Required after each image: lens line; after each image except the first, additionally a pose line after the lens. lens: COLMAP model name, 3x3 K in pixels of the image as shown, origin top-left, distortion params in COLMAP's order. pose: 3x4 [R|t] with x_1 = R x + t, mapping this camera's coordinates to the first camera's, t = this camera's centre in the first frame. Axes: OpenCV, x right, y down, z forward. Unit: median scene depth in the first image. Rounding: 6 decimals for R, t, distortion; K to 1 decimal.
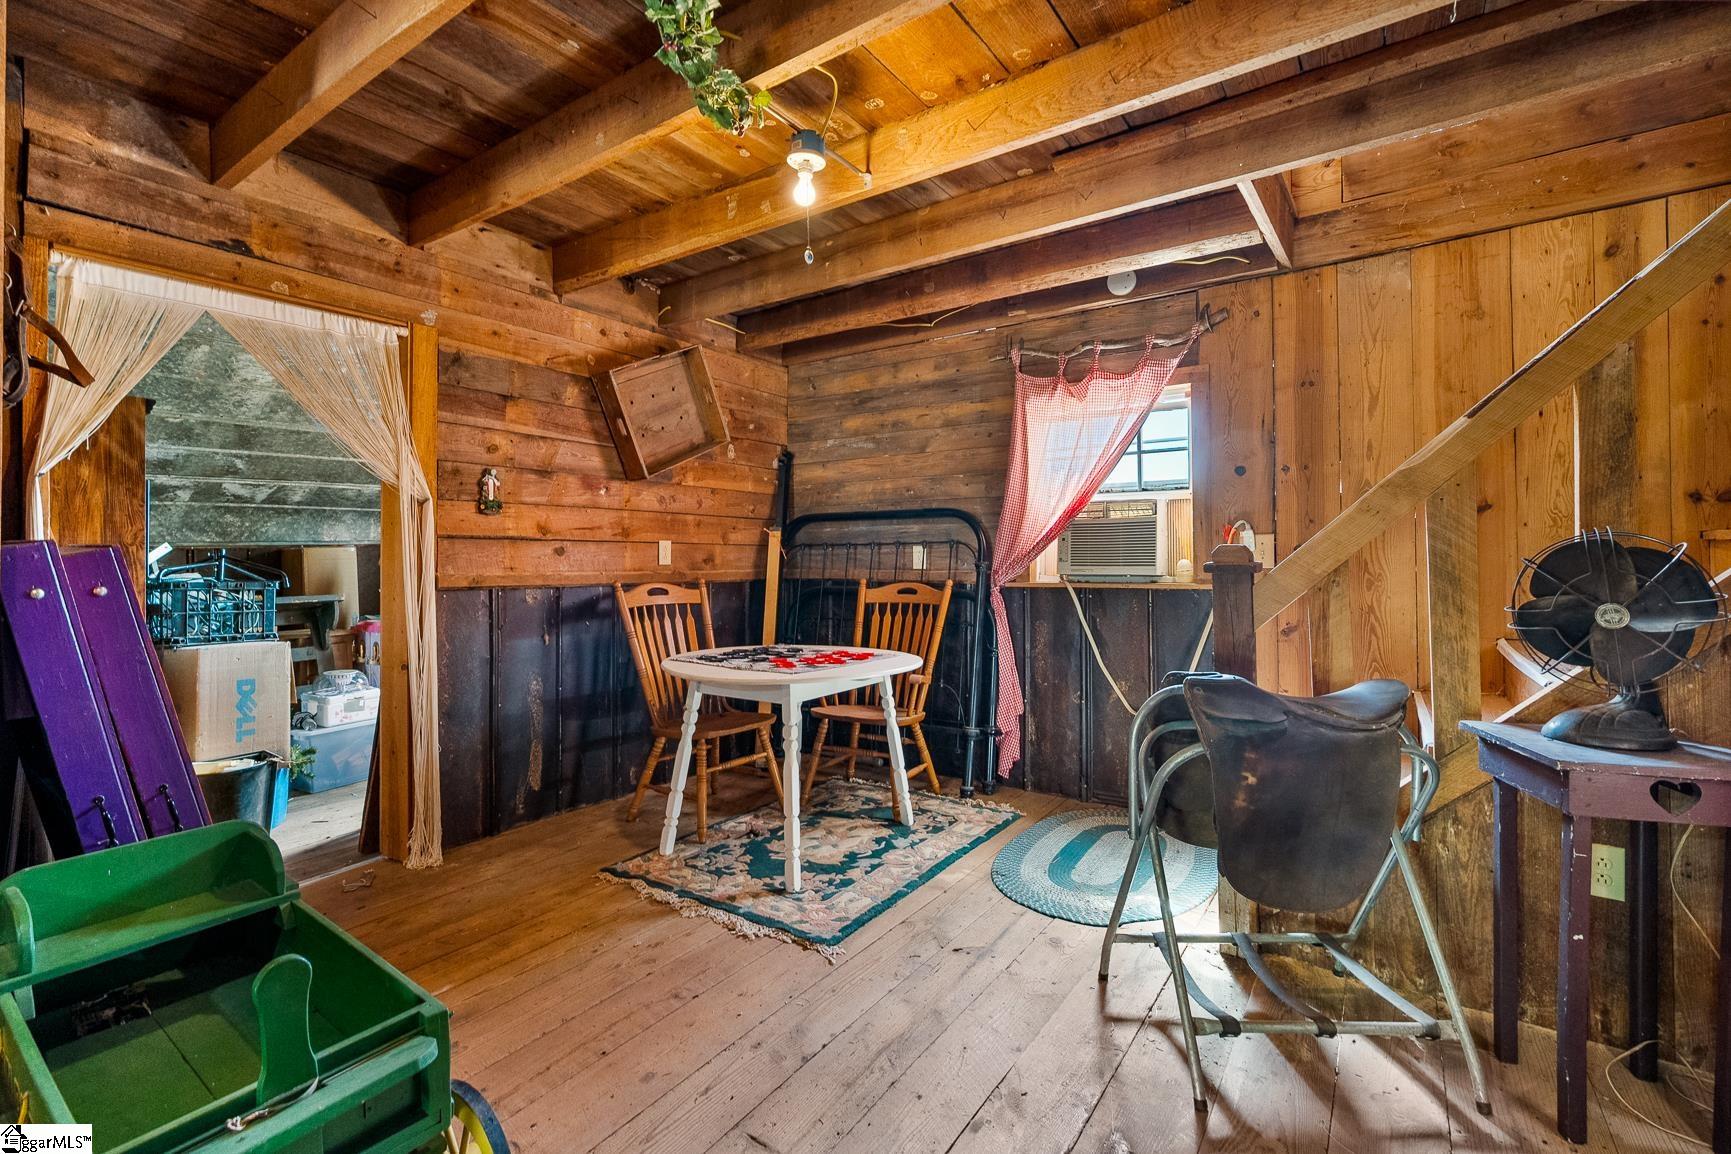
lens RADIAL K [[787.9, 0, 855.6], [0, 787.9, 551.0], [0, 0, 1]] dist [-0.005086, 0.000627]
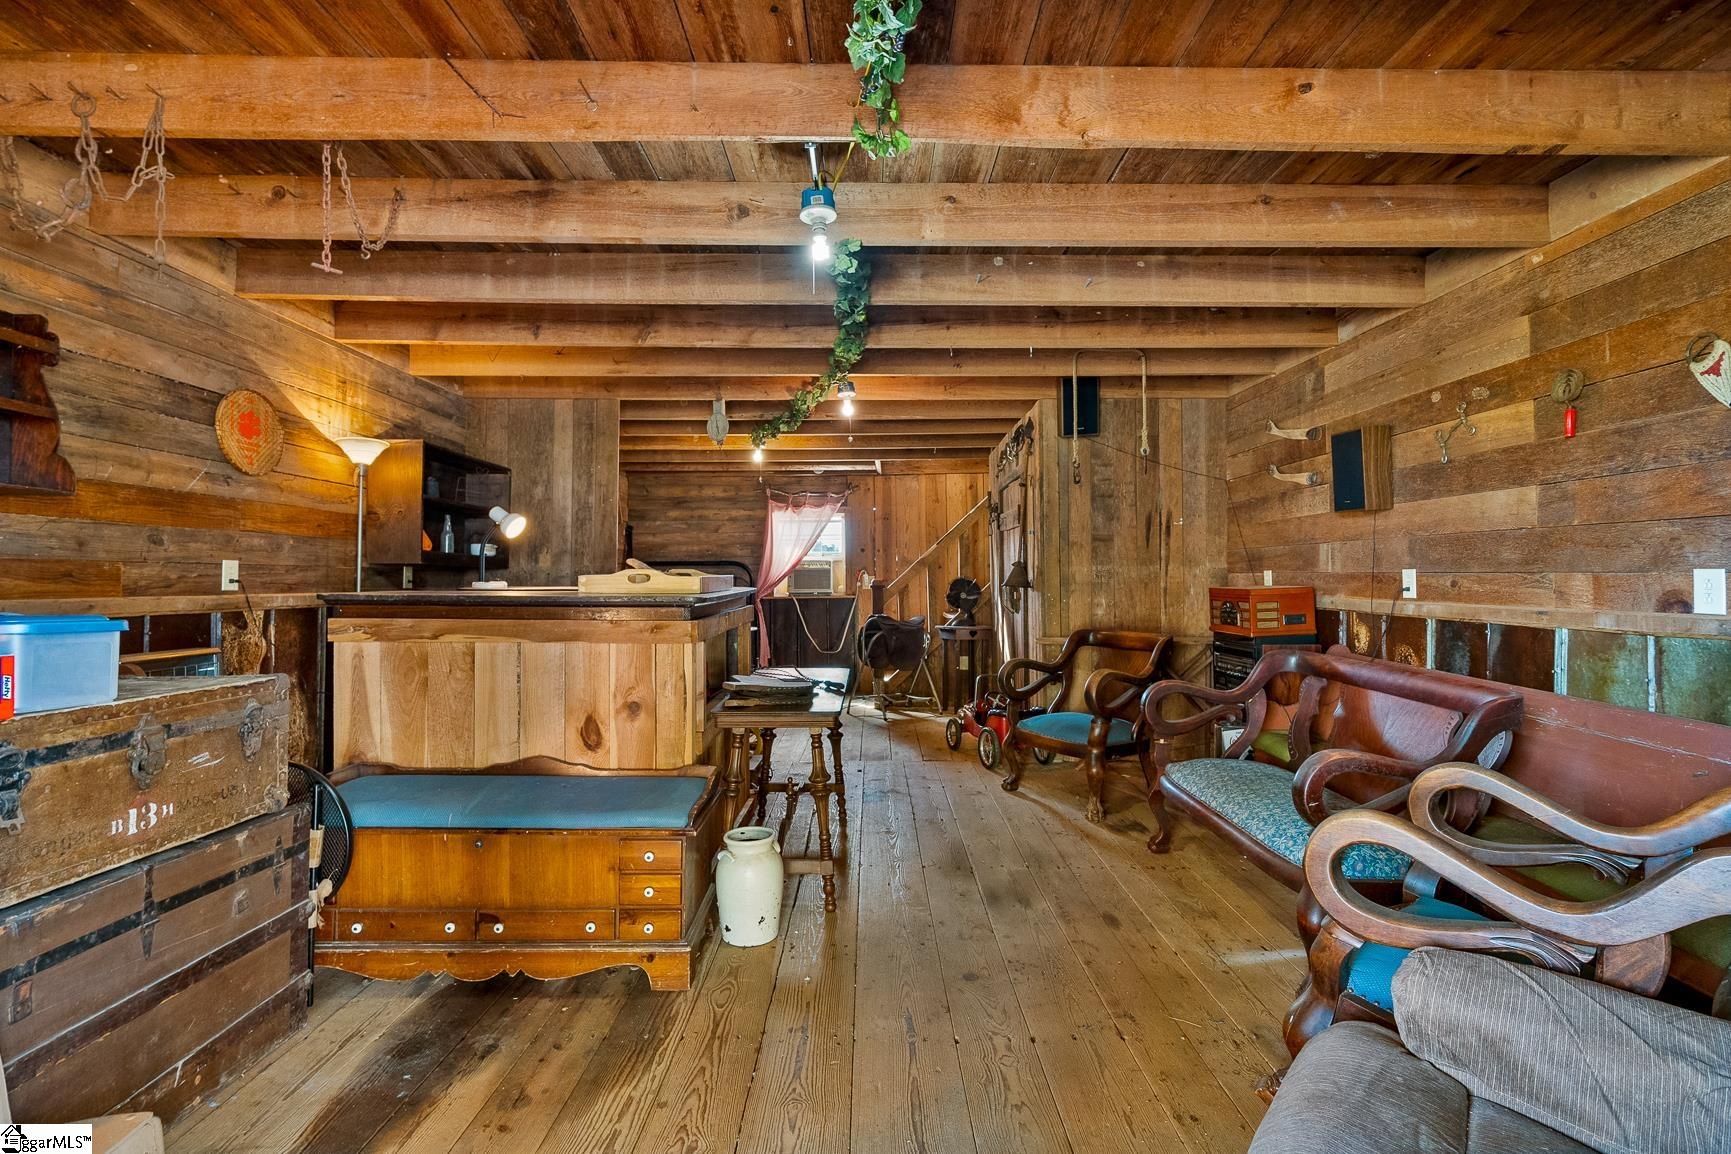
lens RADIAL K [[787.9, 0, 873.8], [0, 787.9, 576.1], [0, 0, 1]] dist [-0.005086, 0.000627]
pose [[0.823098, 0.010982, 0.567794, -0.794224], [-0.001030, 0.999840, -0.017845, 0.022294], [-0.567899, 0.014103, 0.822977, -0.952334]]
